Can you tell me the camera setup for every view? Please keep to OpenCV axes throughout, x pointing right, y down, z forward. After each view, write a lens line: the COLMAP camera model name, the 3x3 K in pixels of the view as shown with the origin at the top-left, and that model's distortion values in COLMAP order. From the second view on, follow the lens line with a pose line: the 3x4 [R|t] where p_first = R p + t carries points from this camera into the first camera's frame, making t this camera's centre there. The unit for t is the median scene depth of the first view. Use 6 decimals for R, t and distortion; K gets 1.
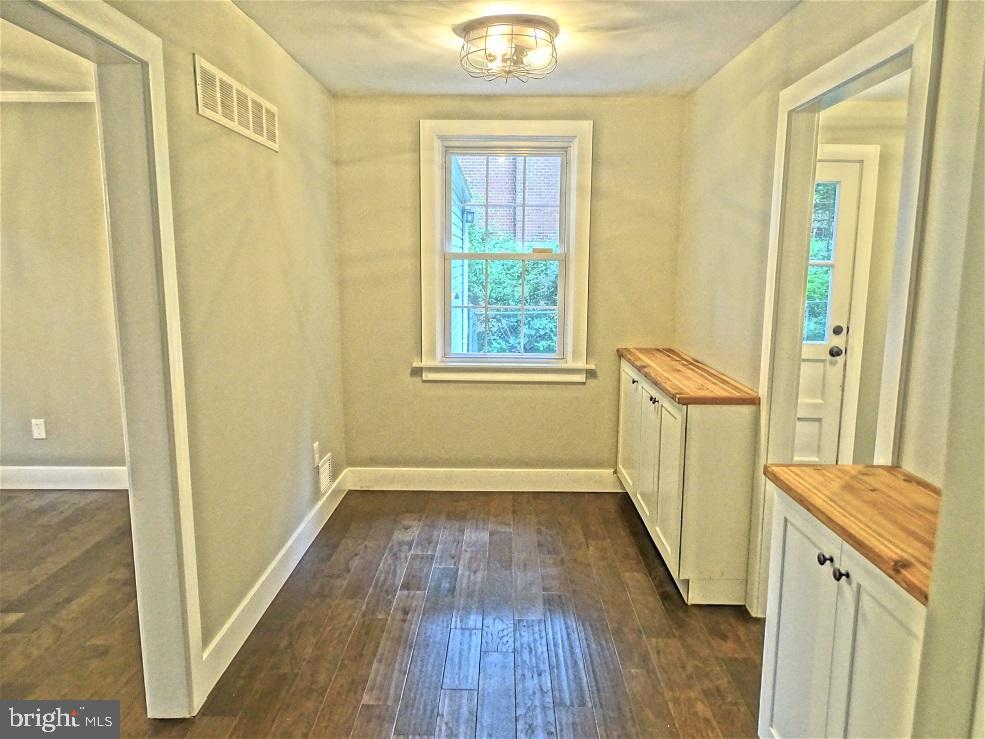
lens RADIAL K [[691.5, 0, 495.5], [0, 691.5, 369.6], [0, 0, 1]] dist [0.009934, 0.001902]
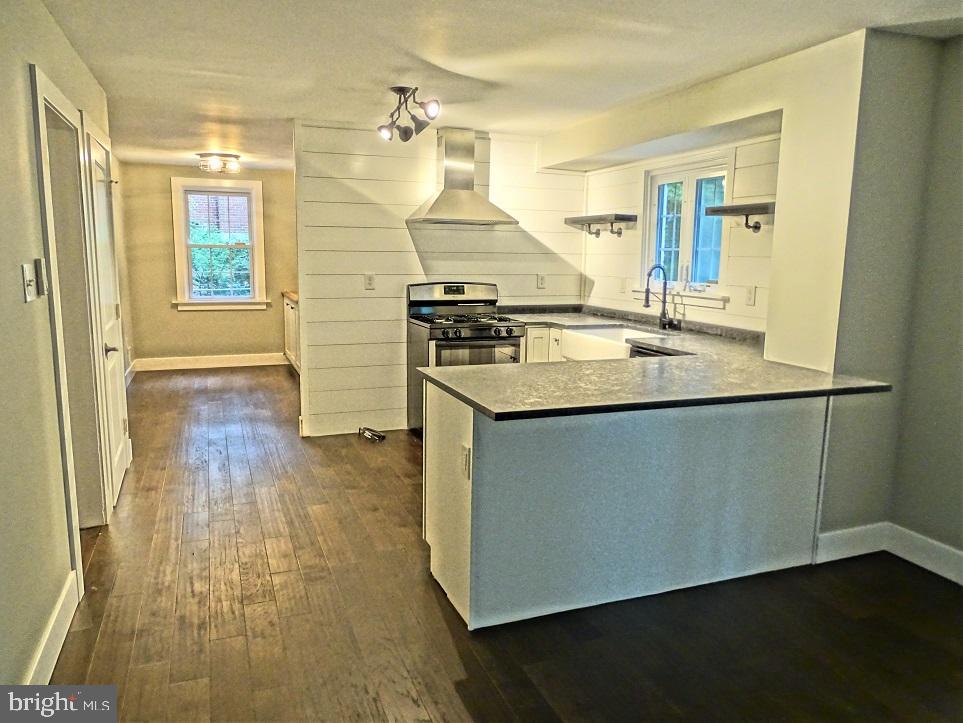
lens RADIAL K [[676.0, 0, 478.9], [0, 676.0, 361.2], [0, 0, 1]] dist [0.009934, 0.001902]
pose [[0.924433, -0.054065, 0.377493, -0.052053], [0.051153, 0.998533, 0.017744, 0.170699], [-0.377899, 0.002907, 0.925842, -1.087058]]
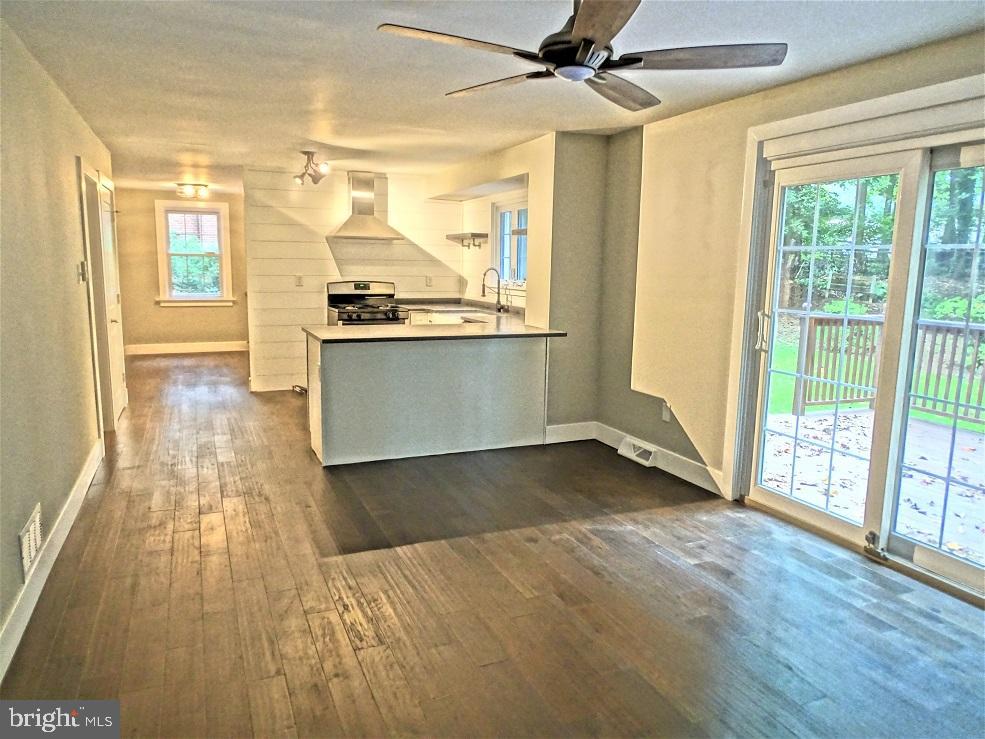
lens RADIAL K [[691.5, 0, 496.2], [0, 691.5, 370.0], [0, 0, 1]] dist [0.009934, 0.001902]
pose [[0.911686, -0.056253, 0.407019, -0.035255], [0.054939, 0.998378, 0.014923, 0.271800], [-0.407198, 0.008756, 0.913298, -1.715793]]
